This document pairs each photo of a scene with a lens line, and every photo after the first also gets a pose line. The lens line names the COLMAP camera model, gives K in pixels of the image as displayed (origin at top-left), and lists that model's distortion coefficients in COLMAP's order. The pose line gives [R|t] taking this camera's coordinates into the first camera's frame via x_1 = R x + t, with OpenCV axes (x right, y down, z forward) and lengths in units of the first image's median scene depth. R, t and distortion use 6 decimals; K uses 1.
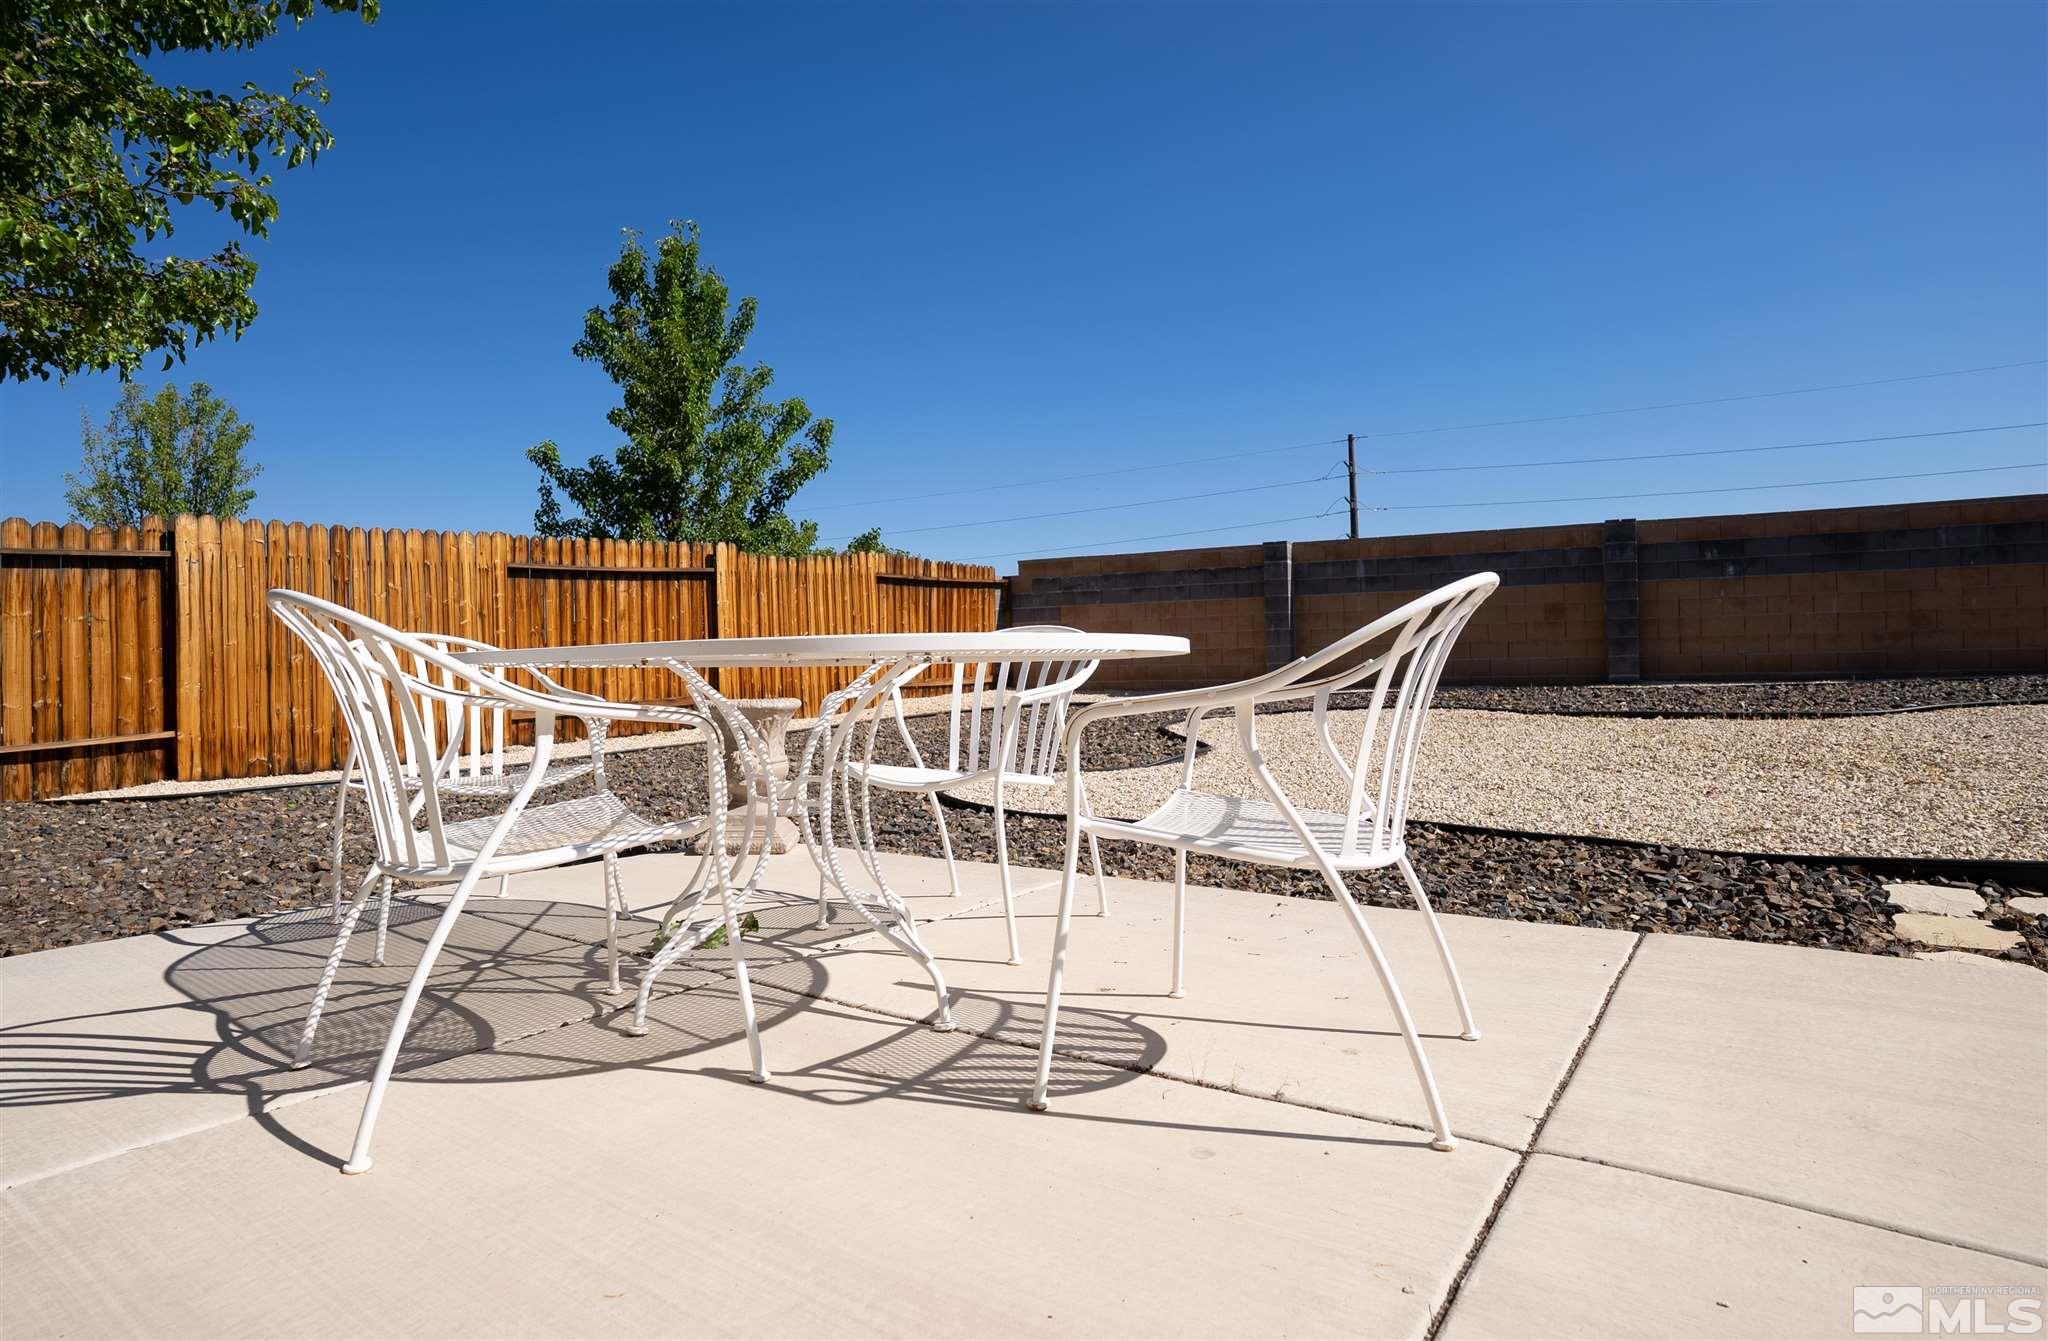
lens RADIAL K [[1089.4, 0, 1024.0], [0, 1089.4, 670.5], [0, 0, 1]] dist [-0.079958, 0.046398]
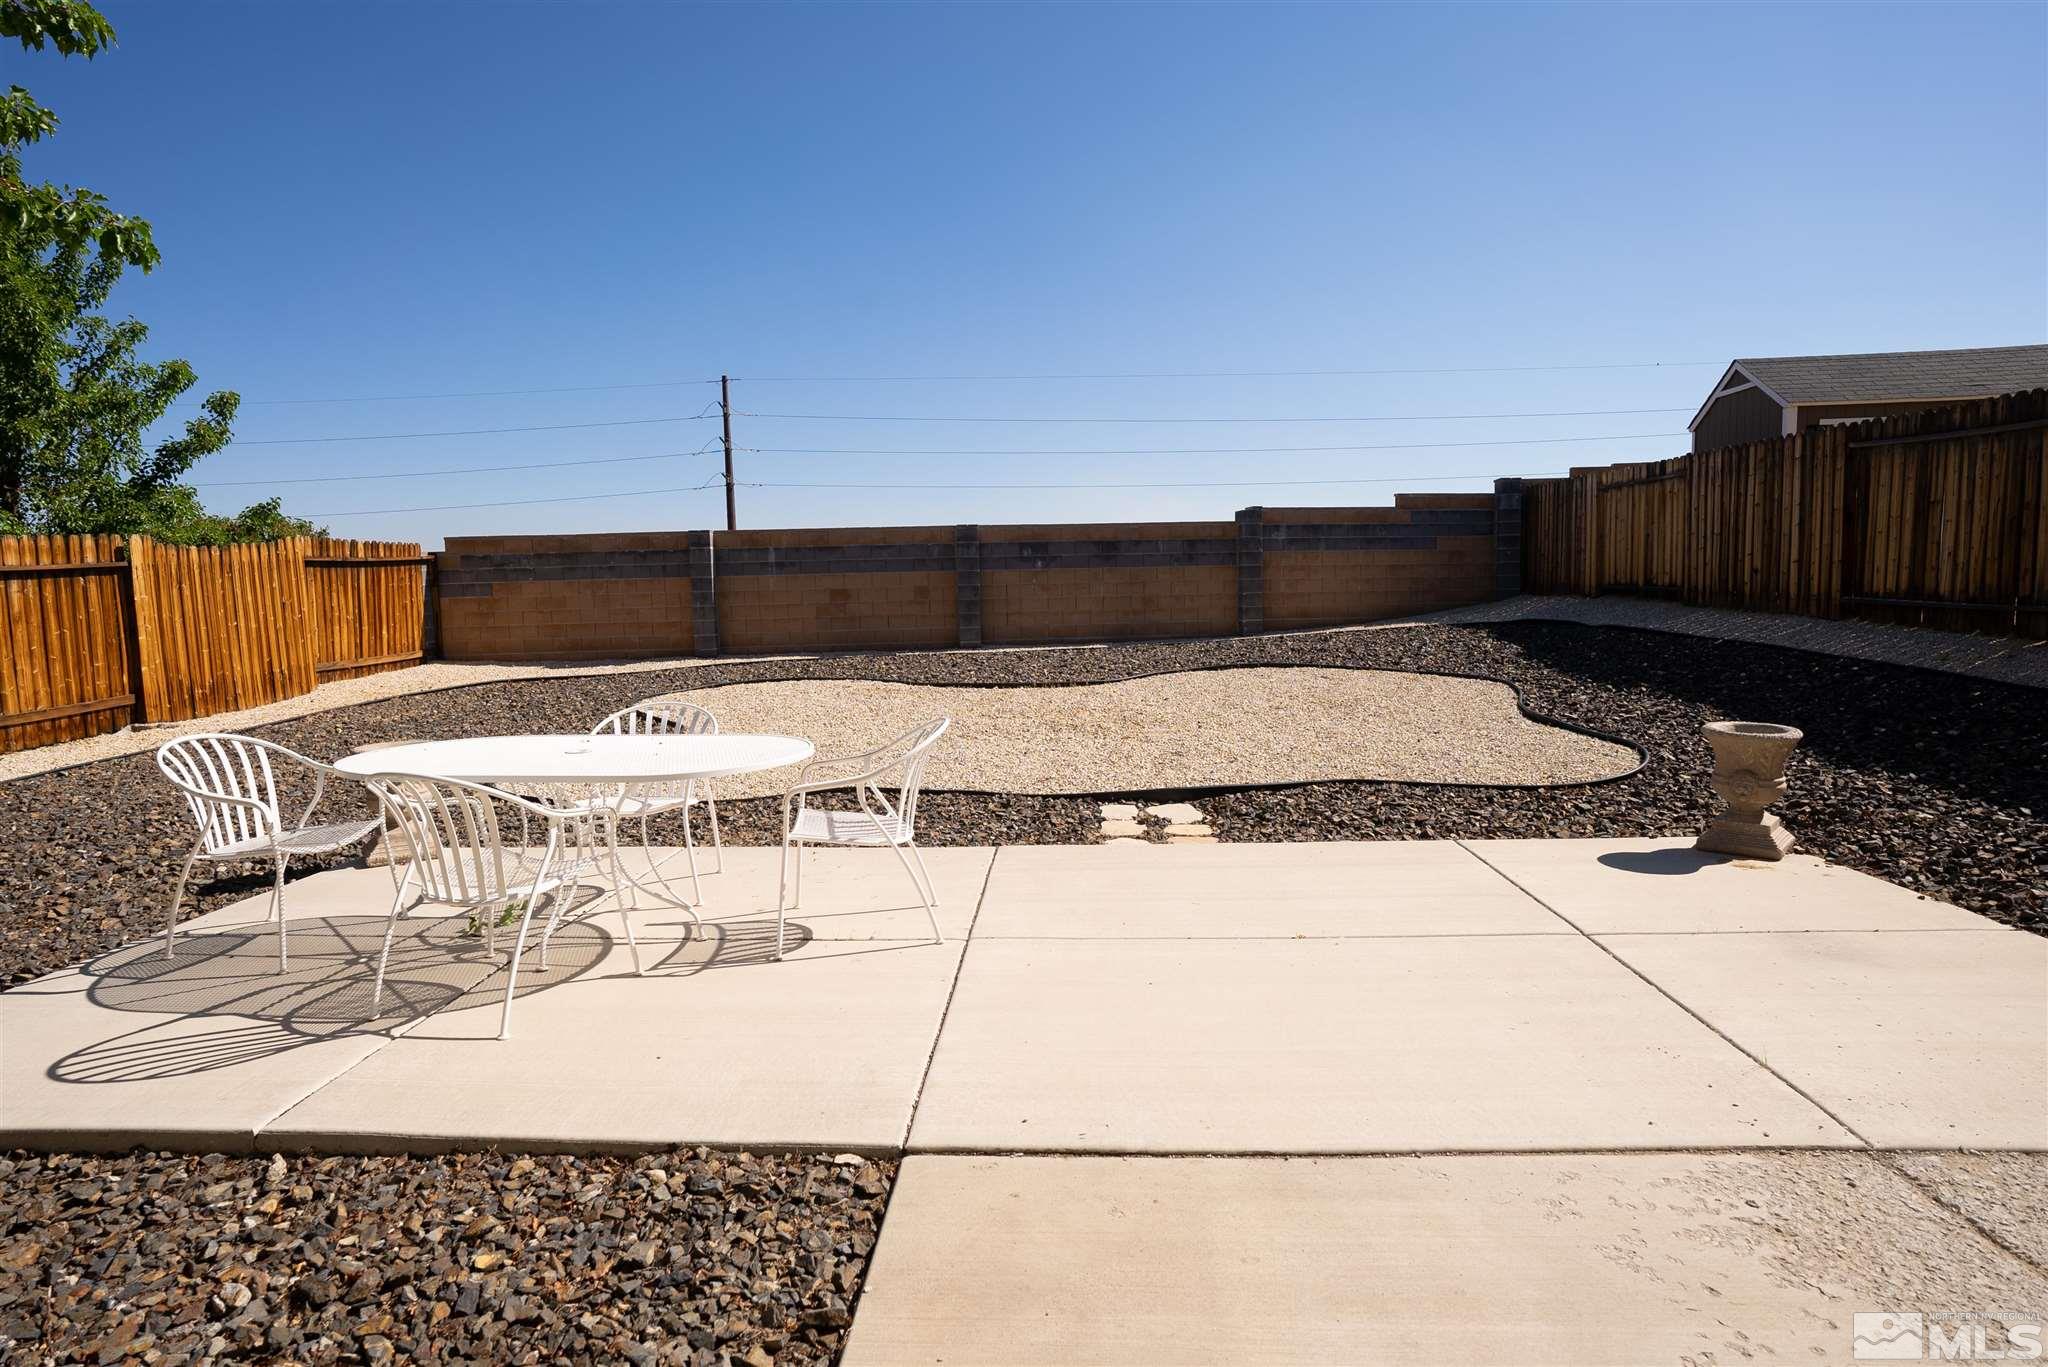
lens RADIAL K [[1073.9, 0, 1024.0], [0, 1073.9, 683.5], [0, 0, 1]] dist [-0.077544, 0.045856]
pose [[0.841637, -0.047166, 0.537980, -0.115517], [0.003540, 0.996639, 0.081841, -0.057835], [-0.540032, -0.066976, 0.838976, -0.181427]]
